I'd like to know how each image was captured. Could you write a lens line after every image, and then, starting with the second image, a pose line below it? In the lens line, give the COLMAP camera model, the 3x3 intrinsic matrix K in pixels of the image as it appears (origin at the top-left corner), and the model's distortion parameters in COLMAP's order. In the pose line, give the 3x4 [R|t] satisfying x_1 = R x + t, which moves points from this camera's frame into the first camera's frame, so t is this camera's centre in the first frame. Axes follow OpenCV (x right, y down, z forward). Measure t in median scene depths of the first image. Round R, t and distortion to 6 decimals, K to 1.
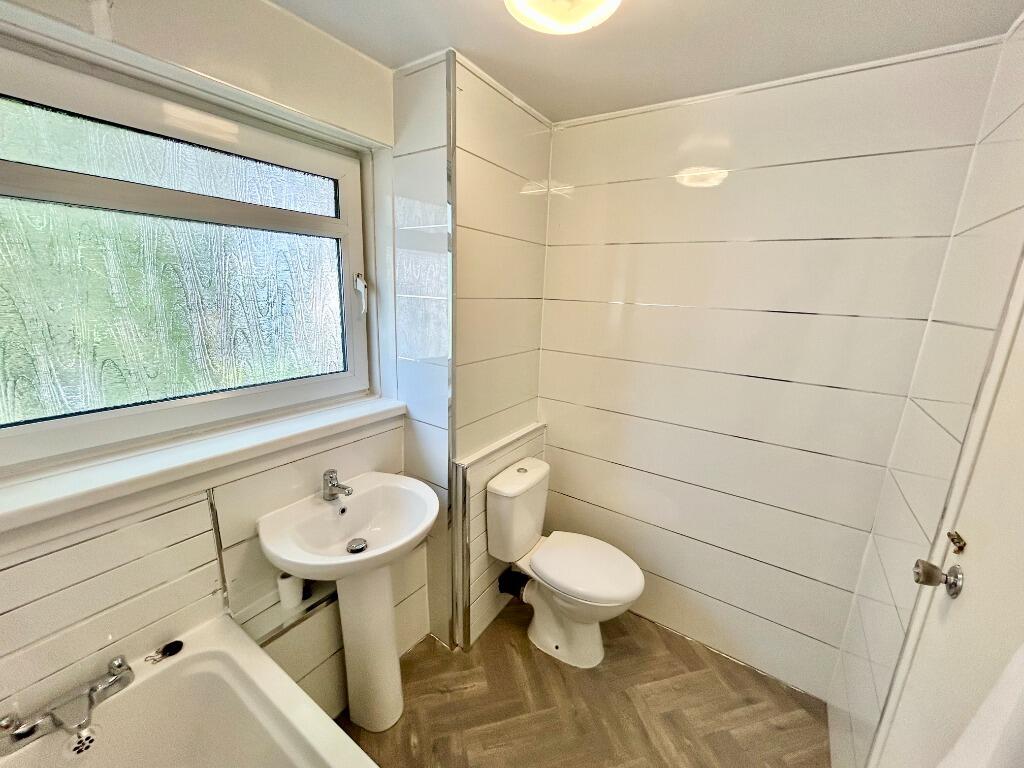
lens RADIAL K [[415.6, 0, 511.0], [0, 415.6, 384.1], [0, 0, 1]] dist [-0.001528, -0.000060]
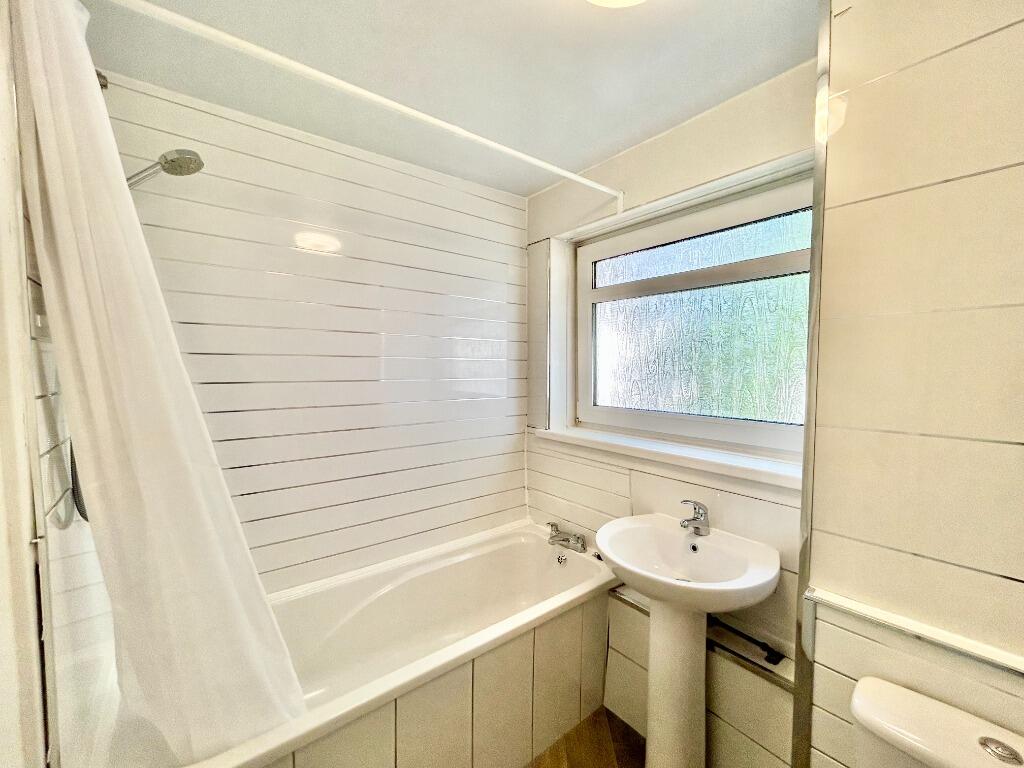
lens RADIAL K [[415.6, 0, 511.0], [0, 415.6, 384.1], [0, 0, 1]] dist [-0.001528, -0.000060]
pose [[-0.308236, 0.037201, -0.950582, 0.674238], [-0.168764, 0.981247, 0.093125, -0.102430], [0.936221, 0.189128, -0.296177, 0.814610]]
